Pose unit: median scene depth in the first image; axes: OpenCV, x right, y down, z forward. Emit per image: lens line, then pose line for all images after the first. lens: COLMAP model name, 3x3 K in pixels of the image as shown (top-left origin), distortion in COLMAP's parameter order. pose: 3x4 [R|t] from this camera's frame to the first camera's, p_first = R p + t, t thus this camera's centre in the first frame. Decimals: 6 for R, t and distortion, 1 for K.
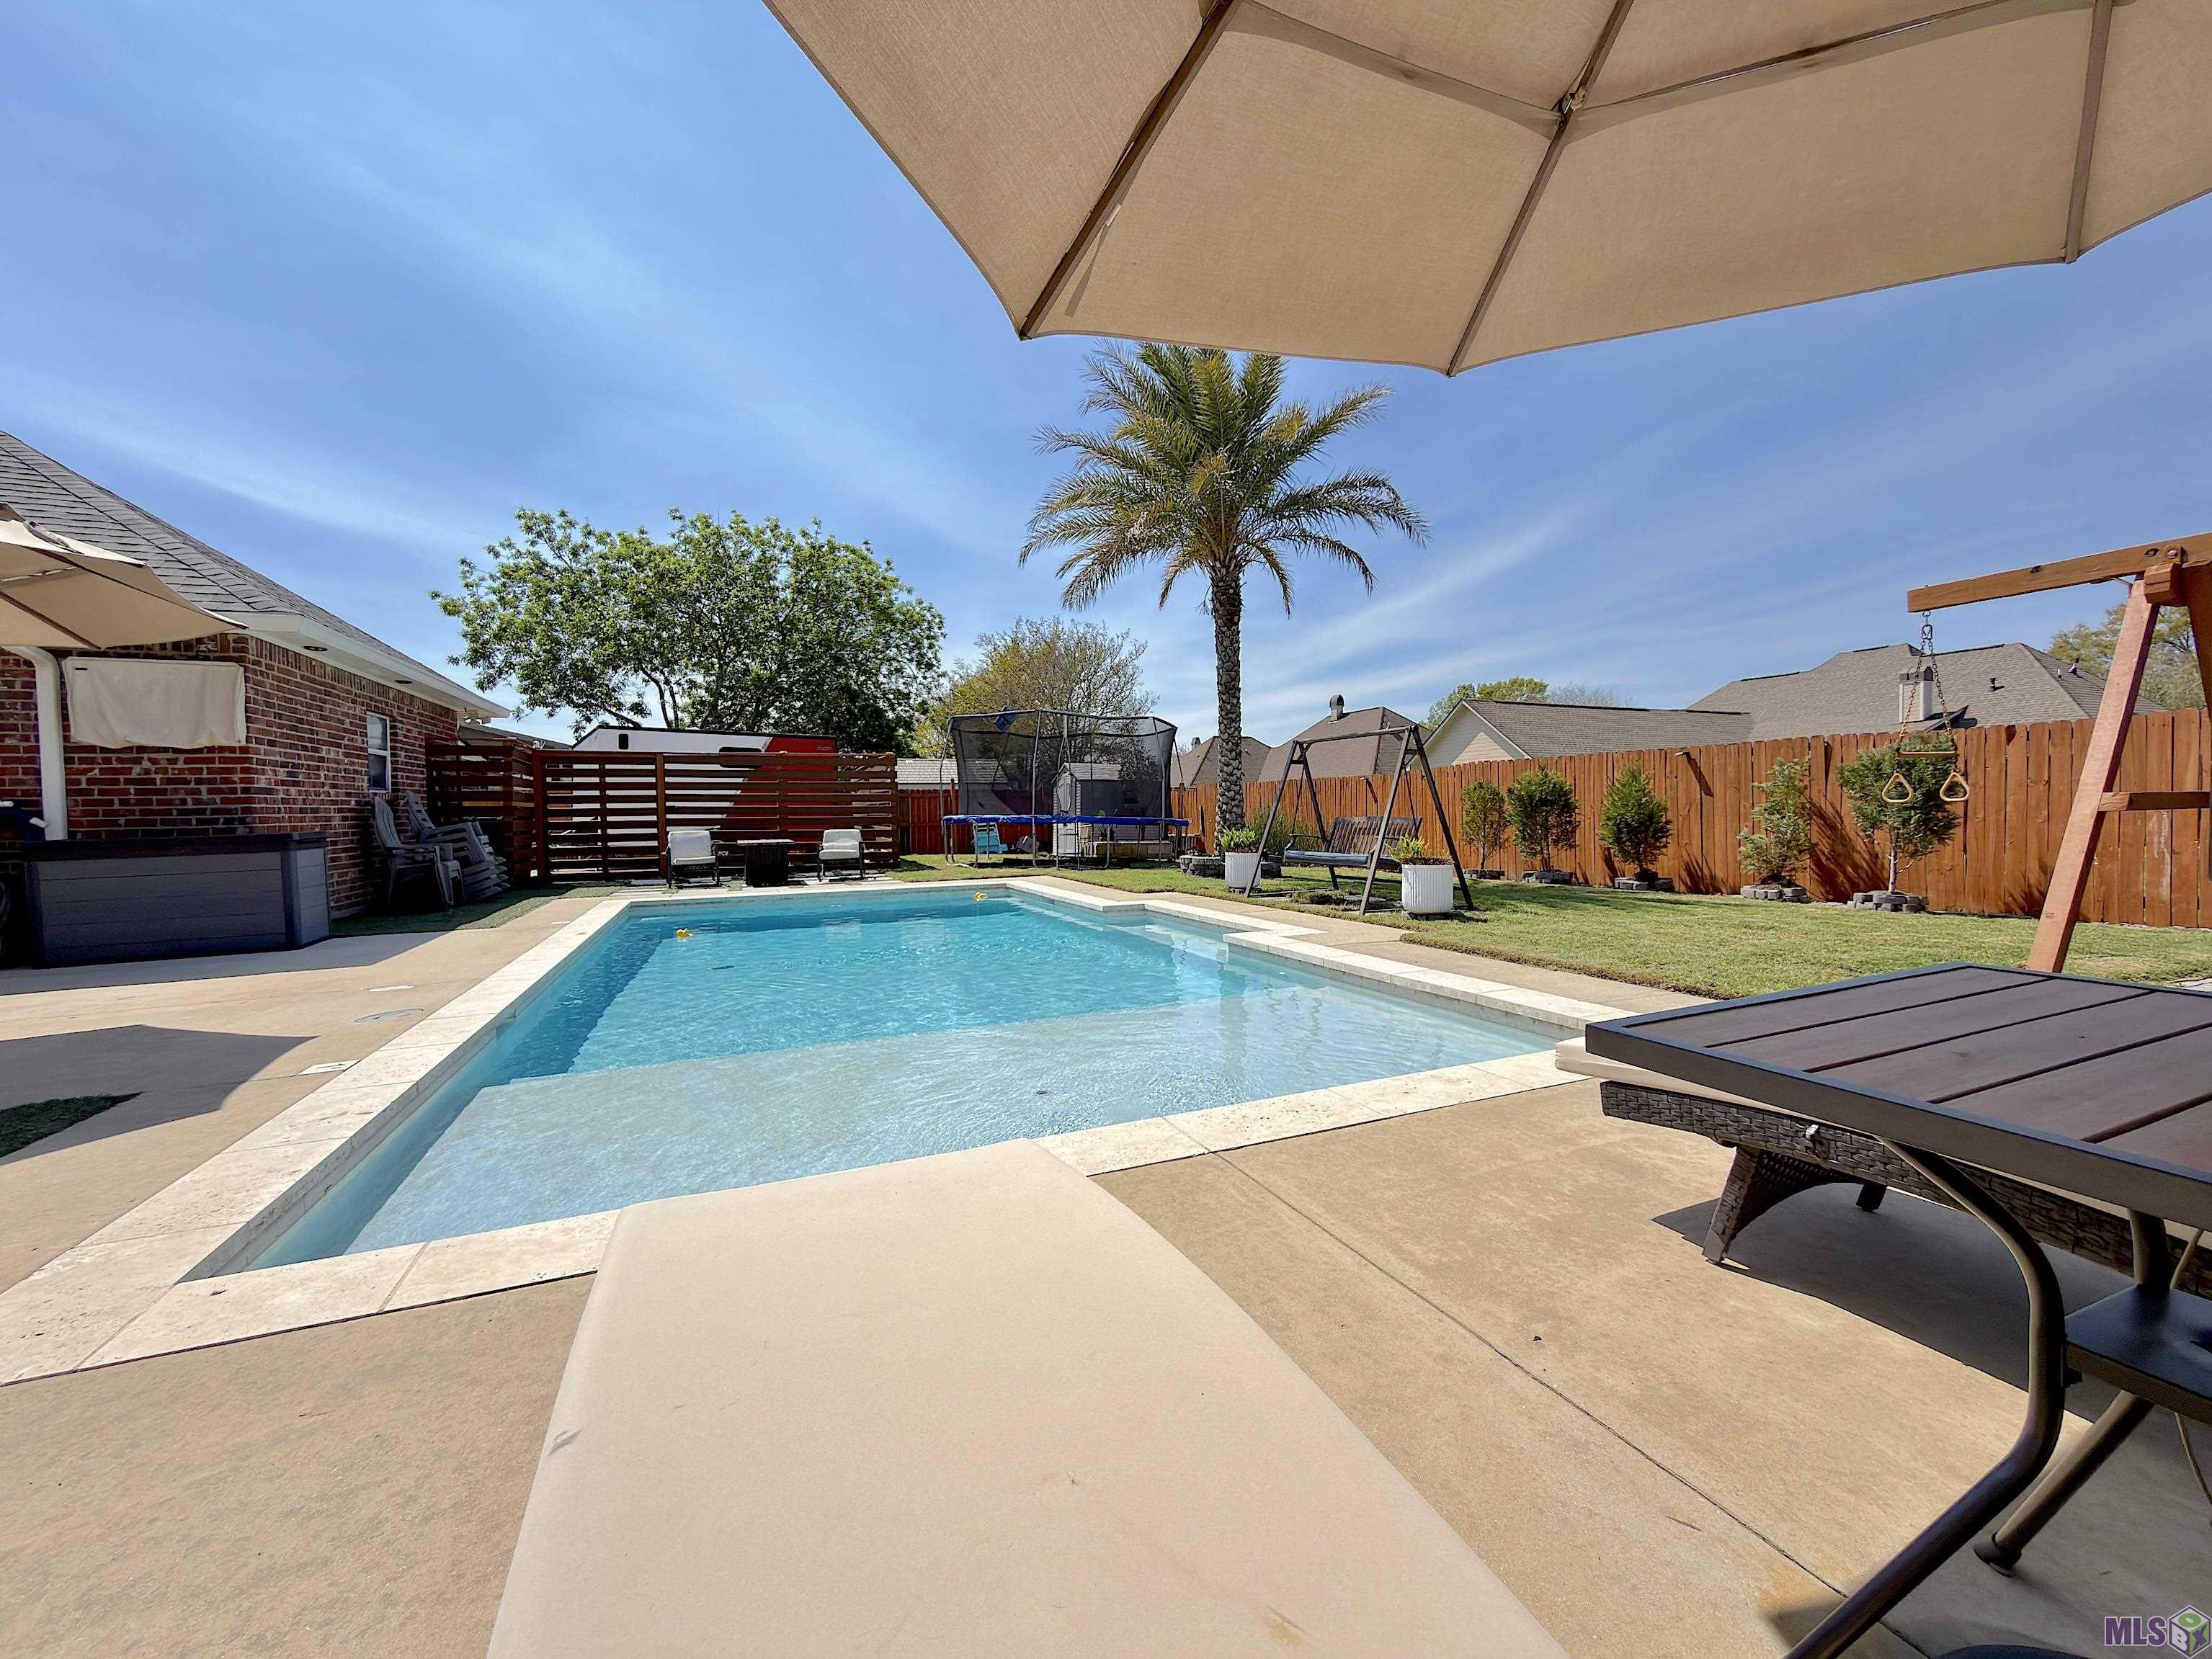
lens RADIAL K [[881.5, 0, 1108.7], [0, 881.5, 827.3], [0, 0, 1]] dist [-0.000178, 0.000228]
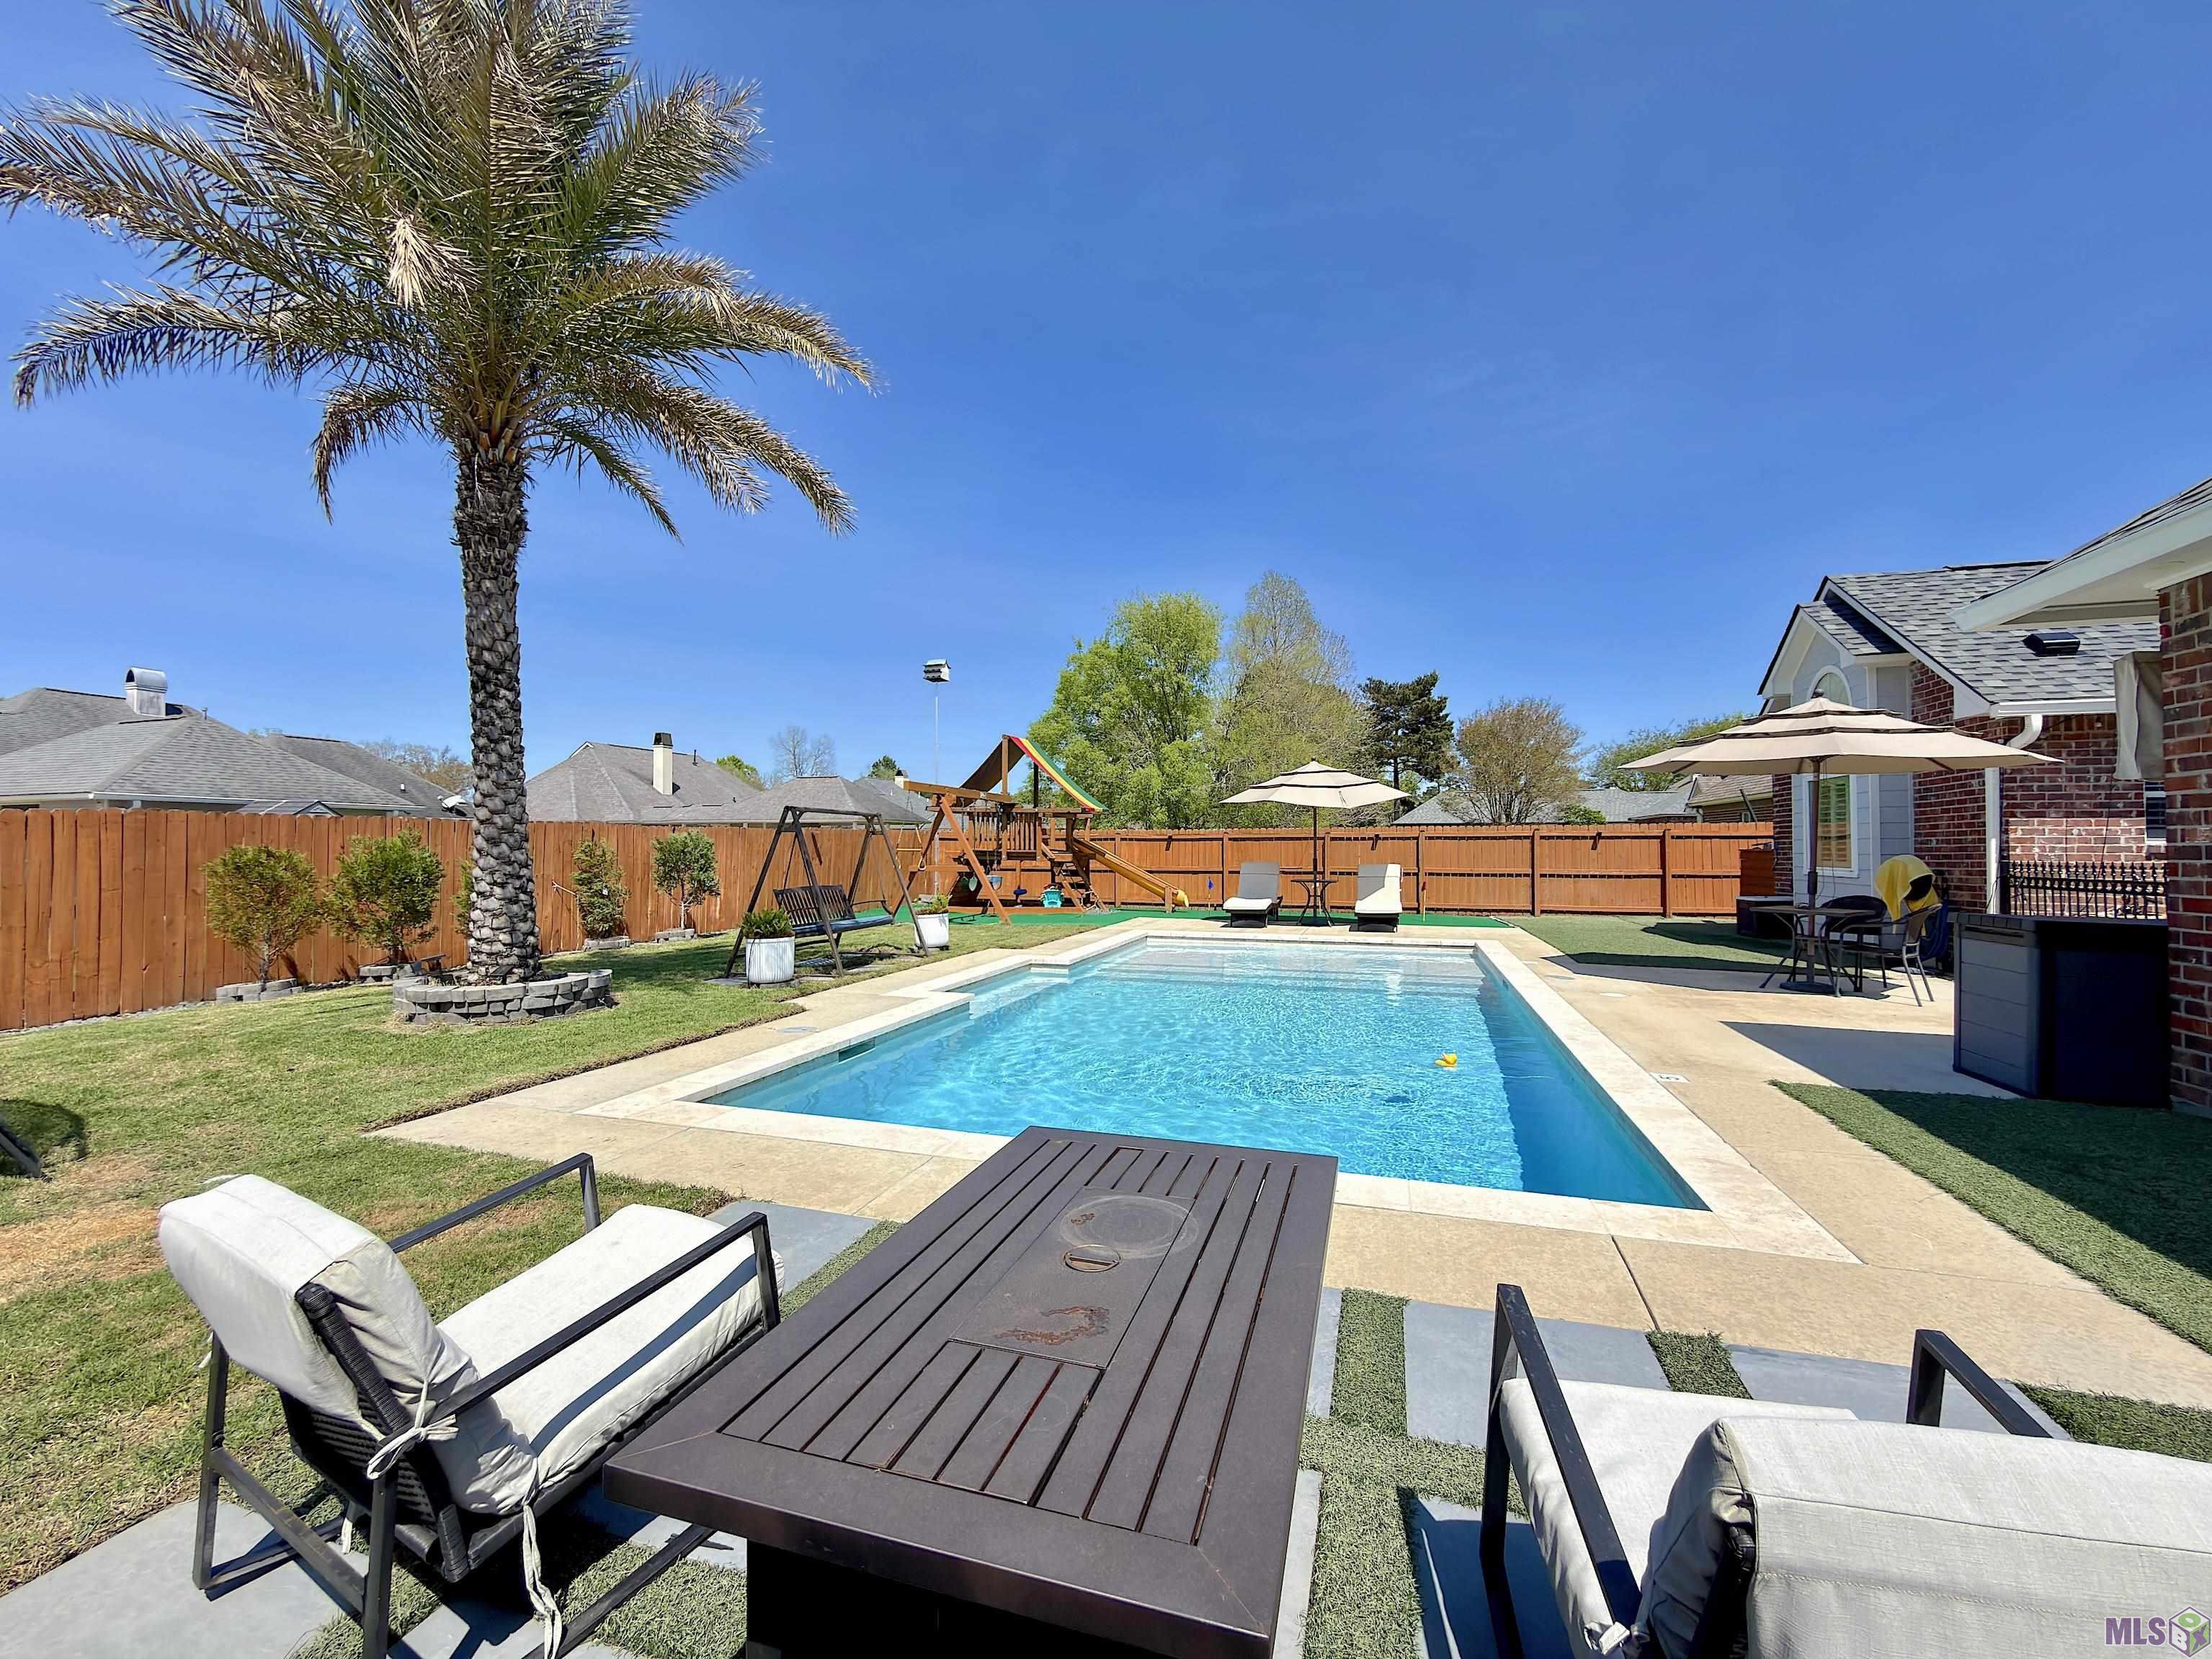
lens RADIAL K [[881.5, 0, 1113.6], [0, 881.5, 818.8], [0, 0, 1]] dist [-0.000178, 0.000228]
pose [[-0.756243, 0.037355, 0.653223, -0.575944], [0.025229, 0.999291, -0.027937, -0.046313], [-0.653804, -0.004647, -0.756650, 1.323680]]
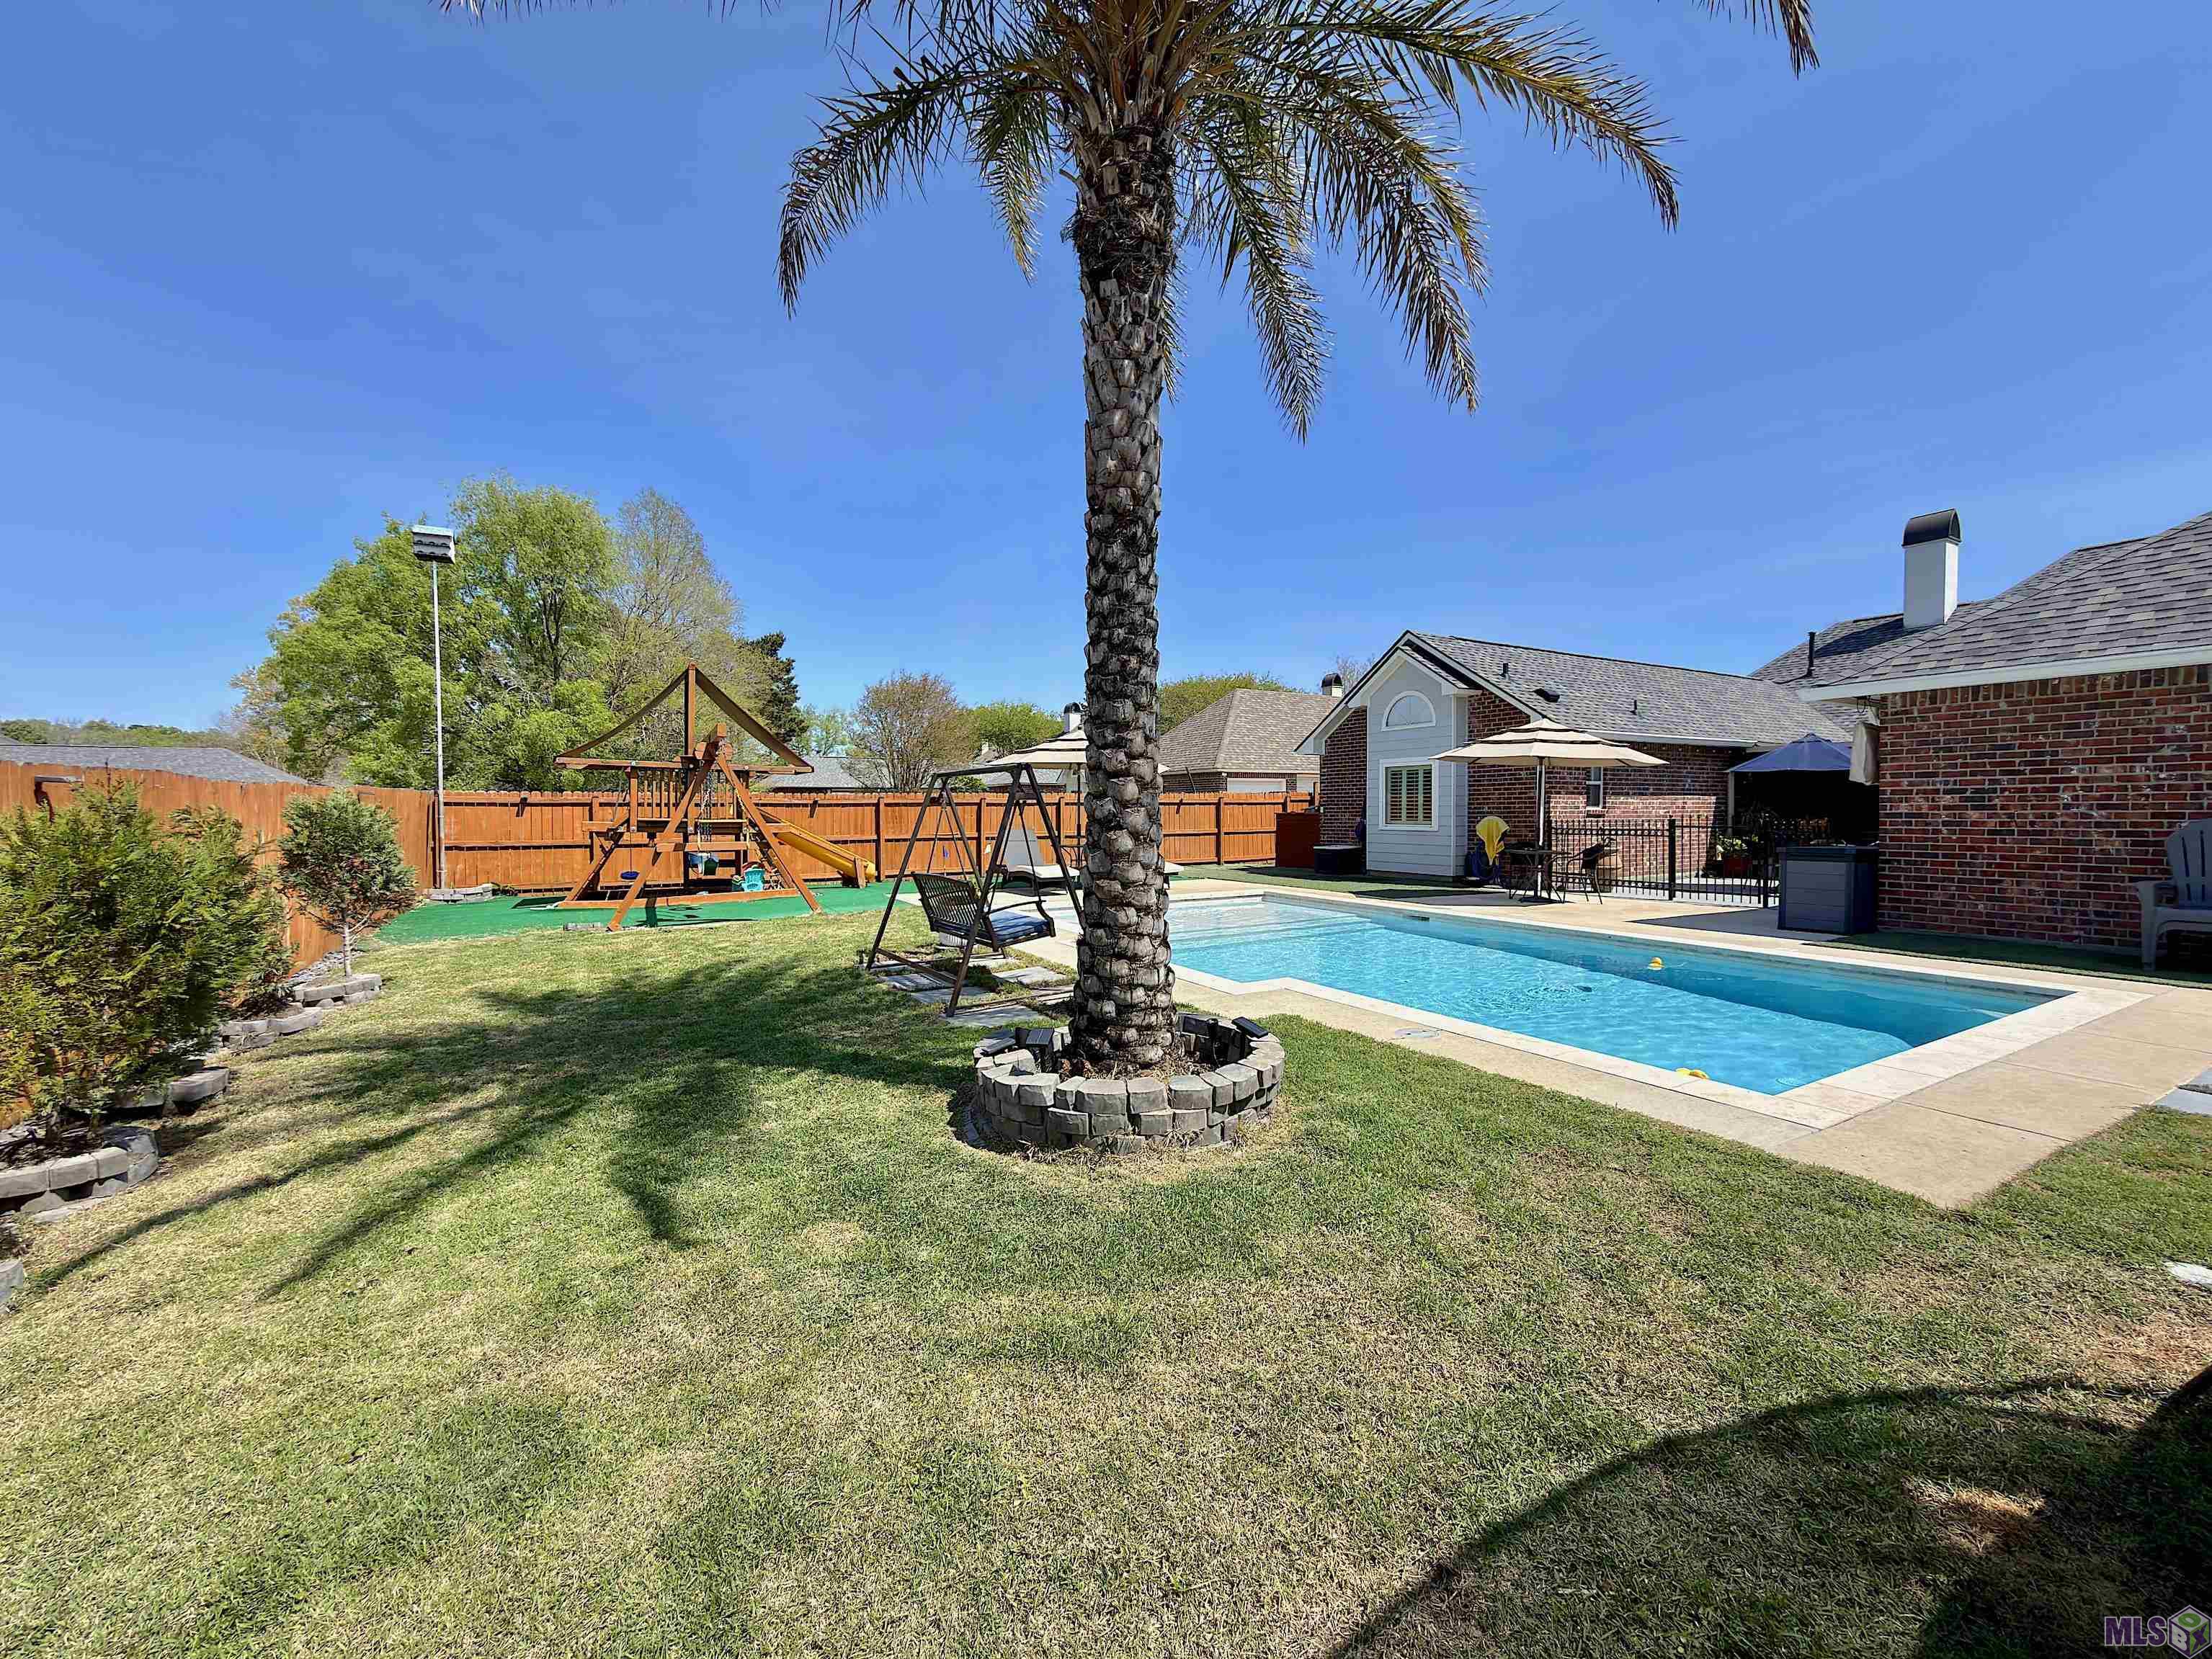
lens RADIAL K [[881.5, 0, 1114.4], [0, 881.5, 829.9], [0, 0, 1]] dist [-0.000178, 0.000228]
pose [[-0.992912, 0.023318, -0.116542, 0.203823], [0.018084, 0.998788, 0.045770, -0.070736], [0.117468, 0.043338, -0.992131, 1.499840]]
